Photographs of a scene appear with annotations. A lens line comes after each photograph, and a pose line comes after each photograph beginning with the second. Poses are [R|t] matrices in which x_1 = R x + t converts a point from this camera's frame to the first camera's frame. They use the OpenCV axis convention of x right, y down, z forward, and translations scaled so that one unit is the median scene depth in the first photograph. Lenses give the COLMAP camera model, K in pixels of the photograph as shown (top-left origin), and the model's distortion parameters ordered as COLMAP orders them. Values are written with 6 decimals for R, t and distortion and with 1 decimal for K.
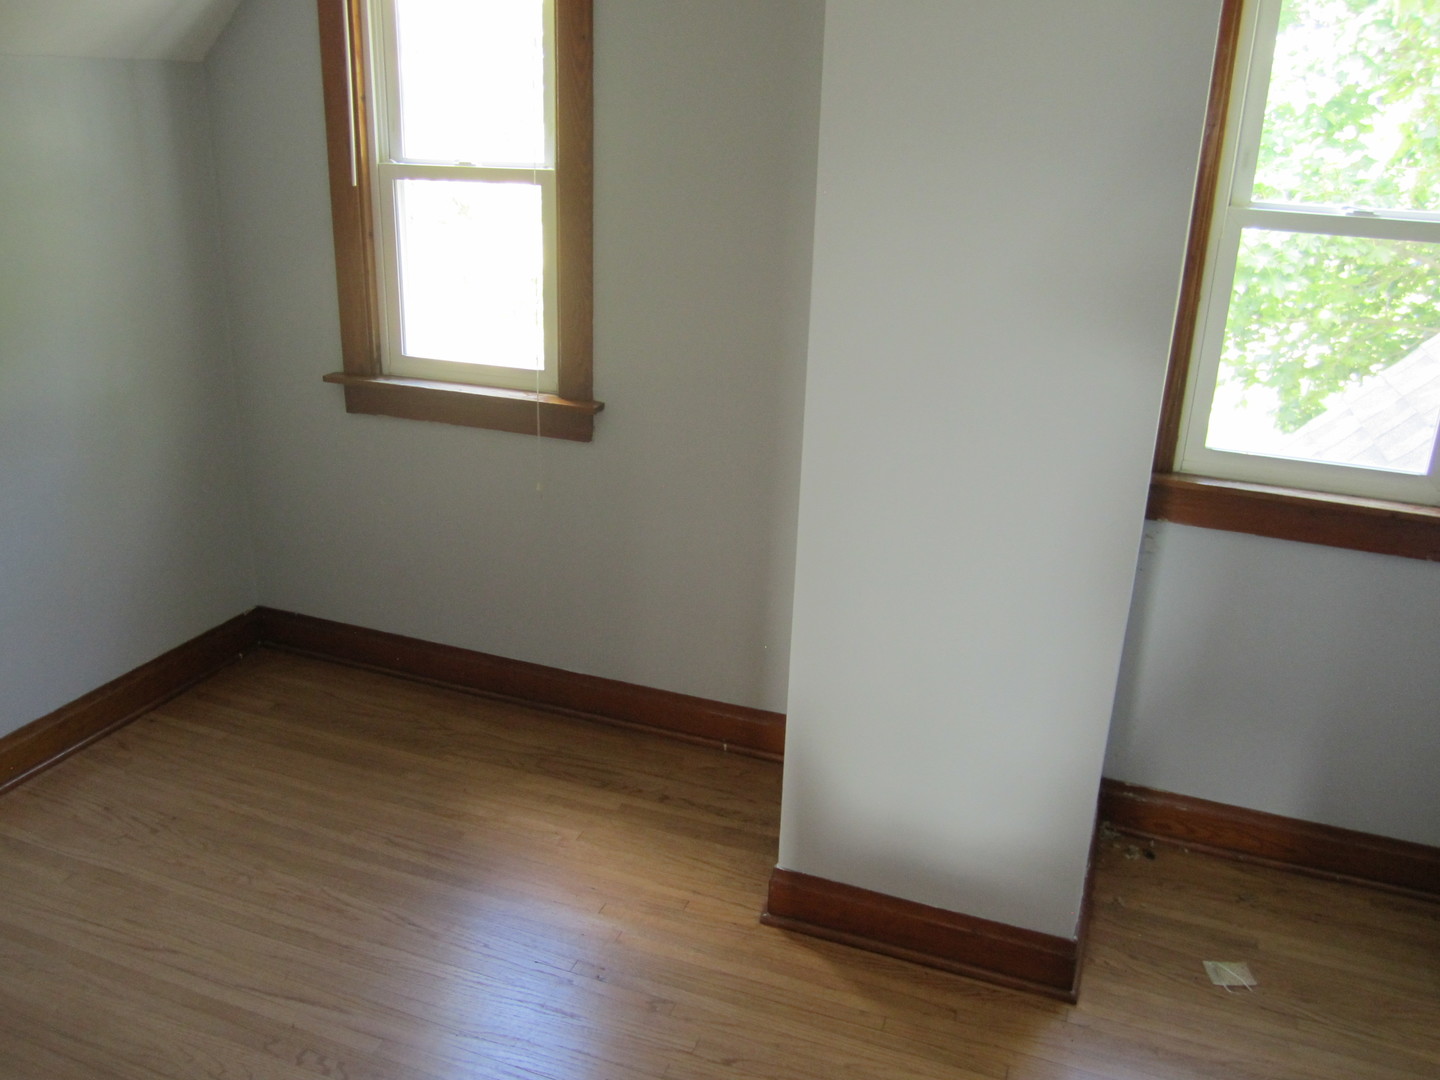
lens RADIAL K [[1179.3, 0, 714.1], [0, 1179.3, 532.9], [0, 0, 1]] dist [-0.062889, 0.021924]
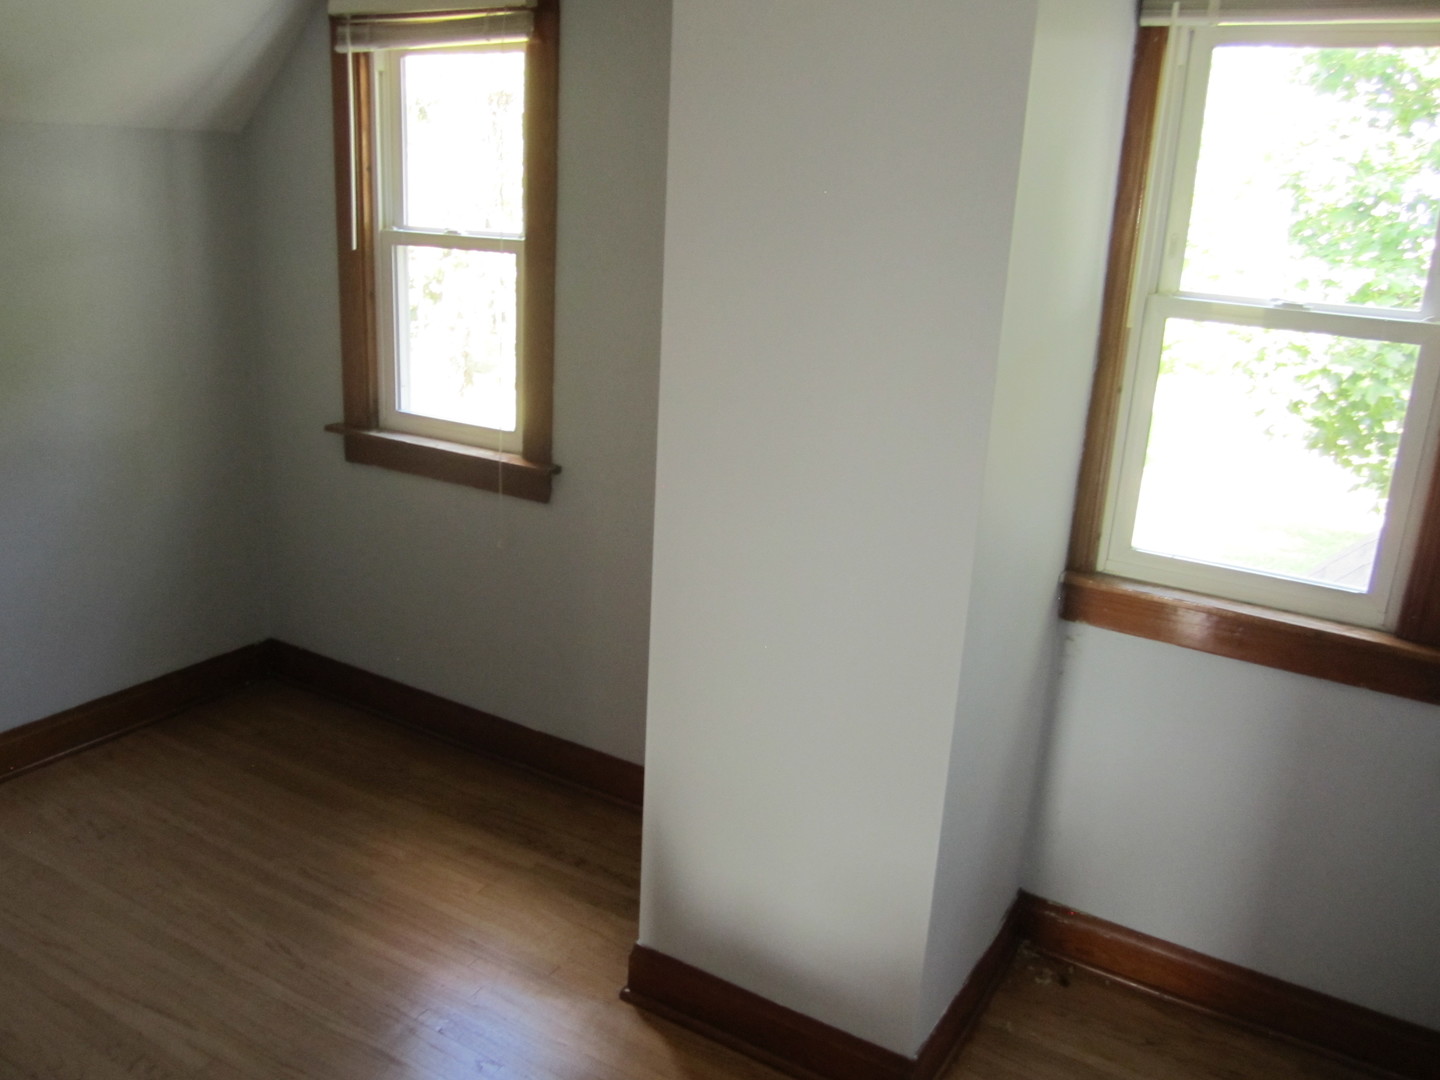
lens RADIAL K [[1179.3, 0, 704.5], [0, 1179.3, 530.9], [0, 0, 1]] dist [-0.062889, 0.021924]
pose [[0.984300, 0.067499, -0.163087, 0.206453], [-0.077597, 0.995391, -0.056351, -0.006341], [0.158532, 0.068121, 0.985001, 0.016221]]
